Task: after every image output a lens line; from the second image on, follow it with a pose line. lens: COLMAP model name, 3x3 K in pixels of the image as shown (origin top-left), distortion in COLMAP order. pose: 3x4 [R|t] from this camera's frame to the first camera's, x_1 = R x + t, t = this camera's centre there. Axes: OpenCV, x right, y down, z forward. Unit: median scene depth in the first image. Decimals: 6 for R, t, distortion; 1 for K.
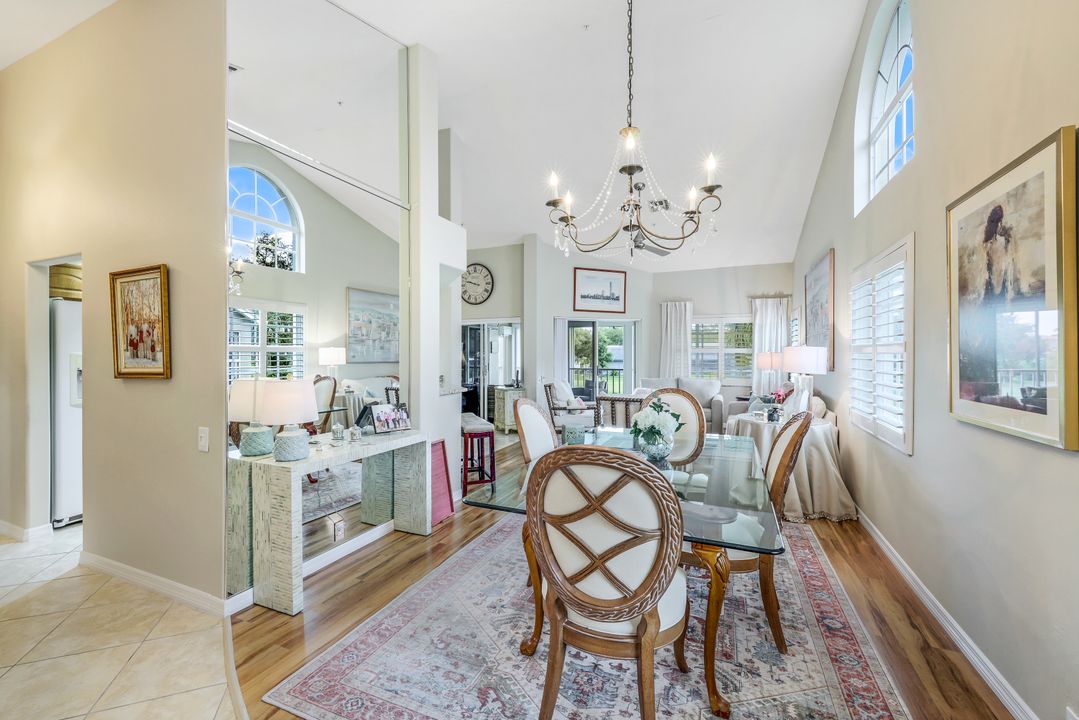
lens RADIAL K [[438.3, 0, 532.8], [0, 438.3, 355.9], [0, 0, 1]] dist [-0.000609, 0.000633]
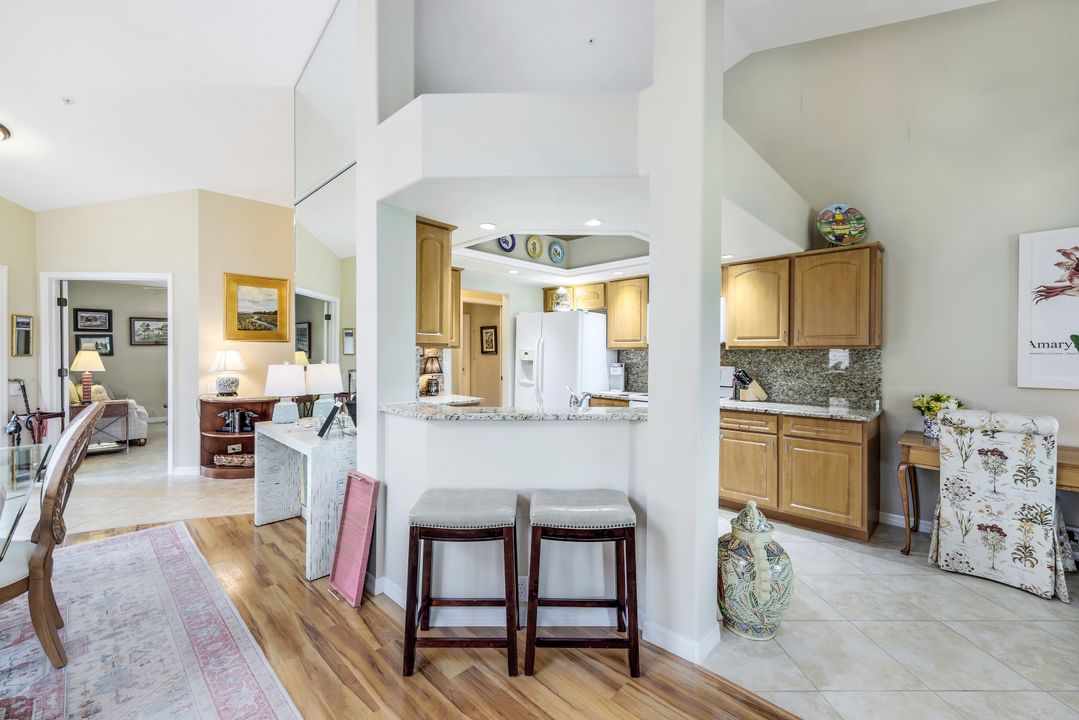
lens RADIAL K [[438.3, 0, 532.8], [0, 438.3, 355.9], [0, 0, 1]] dist [-0.000609, 0.000633]
pose [[-0.352754, 0.005669, -0.935699, 0.140685], [-0.009402, 0.999910, 0.009602, 0.002071], [0.935669, 0.012185, -0.352669, 0.672761]]
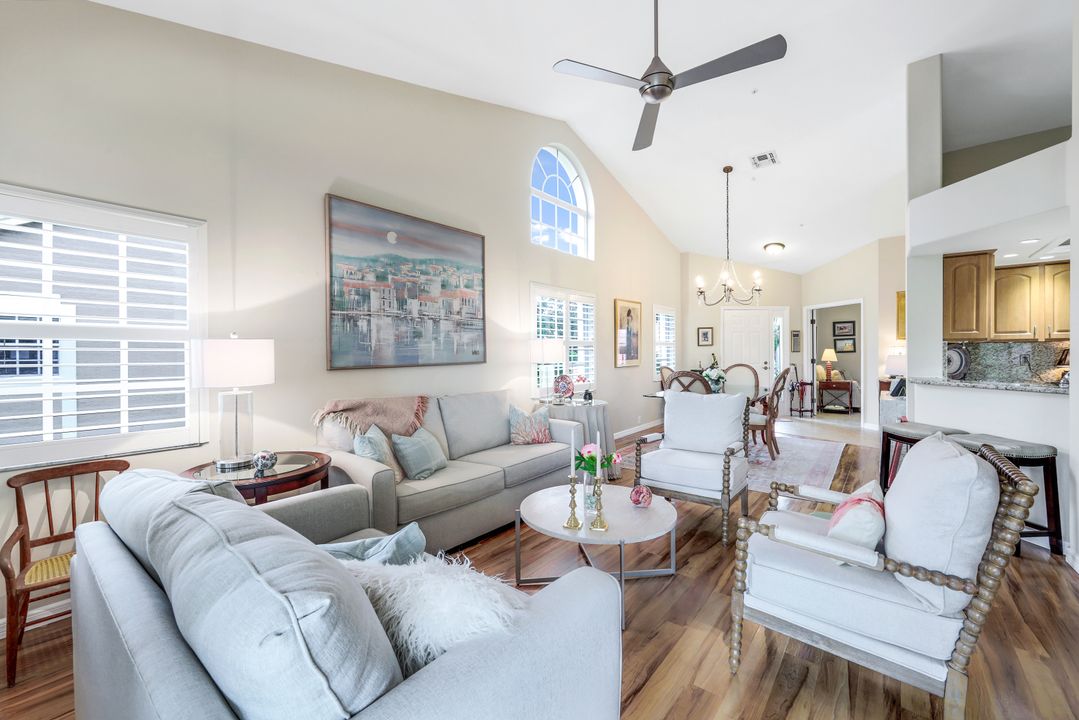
lens RADIAL K [[438.3, 0, 532.8], [0, 438.3, 355.9], [0, 0, 1]] dist [-0.000609, 0.000633]
pose [[-0.964104, 0.005587, 0.265466, 0.183013], [0.009105, 0.999886, 0.012023, 0.004801], [-0.265369, 0.014009, -0.964045, 1.072296]]
